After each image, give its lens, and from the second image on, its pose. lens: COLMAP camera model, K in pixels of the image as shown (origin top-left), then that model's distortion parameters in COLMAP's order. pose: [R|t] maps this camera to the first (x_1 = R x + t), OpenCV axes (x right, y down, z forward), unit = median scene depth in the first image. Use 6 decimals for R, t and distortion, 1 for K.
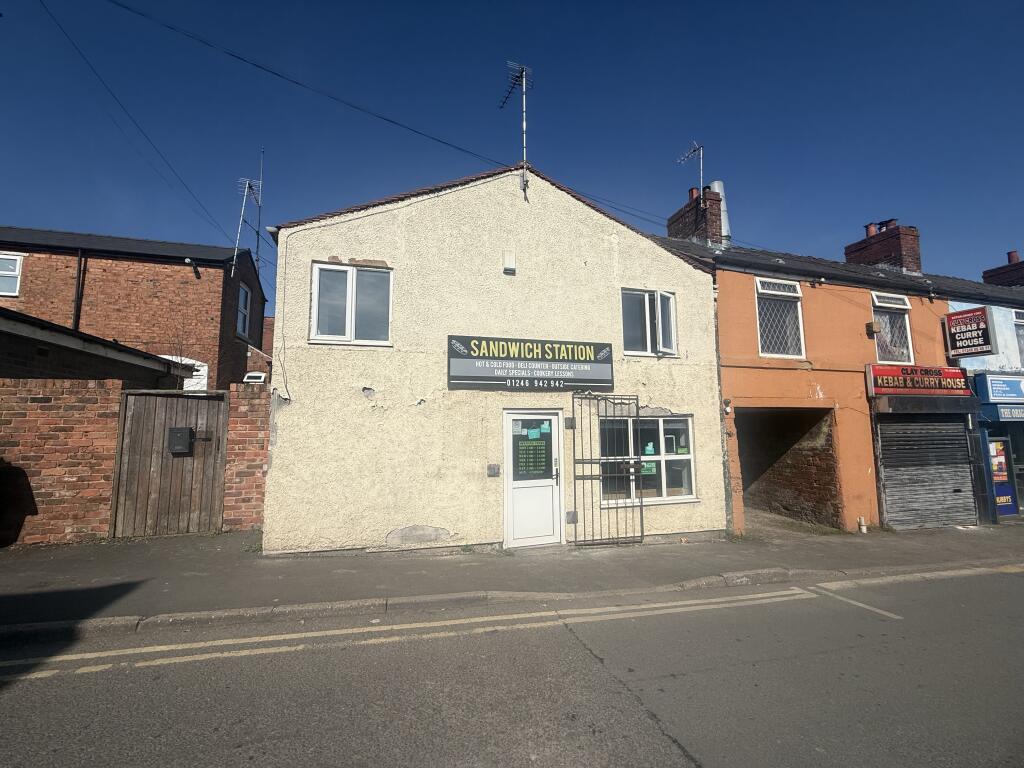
lens RADIAL K [[407.0, 0, 509.8], [0, 407.0, 384.4], [0, 0, 1]] dist [-0.000026, 0.000288]
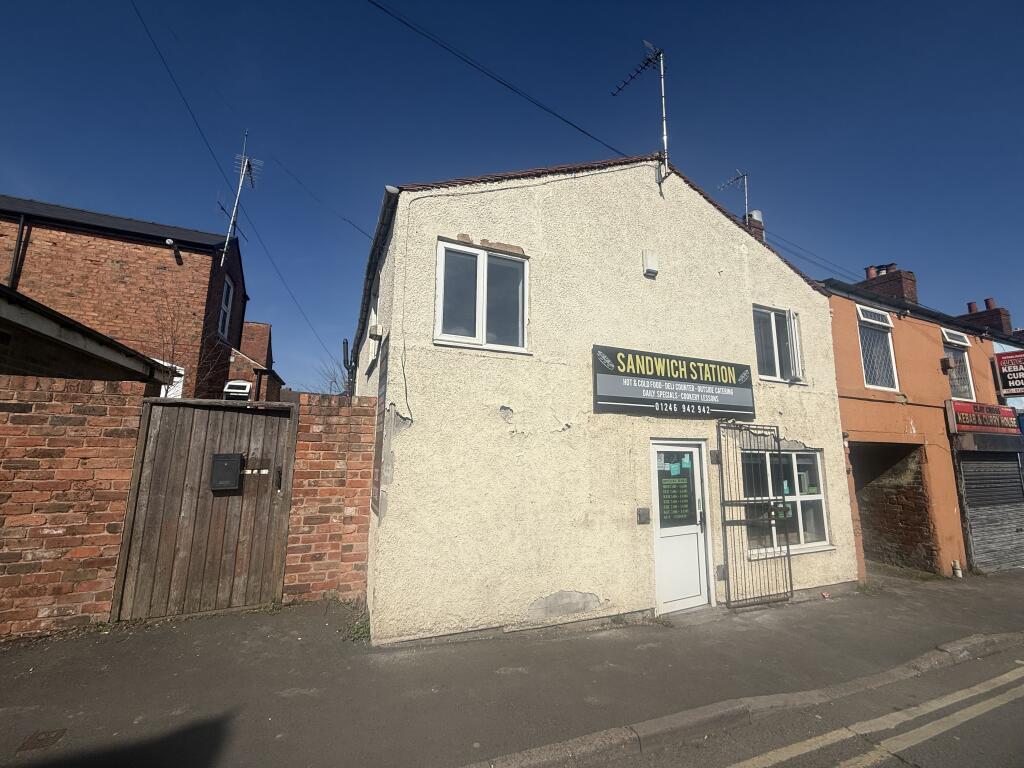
lens RADIAL K [[407.0, 0, 511.5], [0, 407.0, 384.3], [0, 0, 1]] dist [-0.000026, 0.000288]
pose [[0.990881, 0.043104, 0.127660, -0.392983], [-0.036247, 0.997797, -0.055561, 0.007240], [-0.129774, 0.050427, 0.990260, 0.219292]]
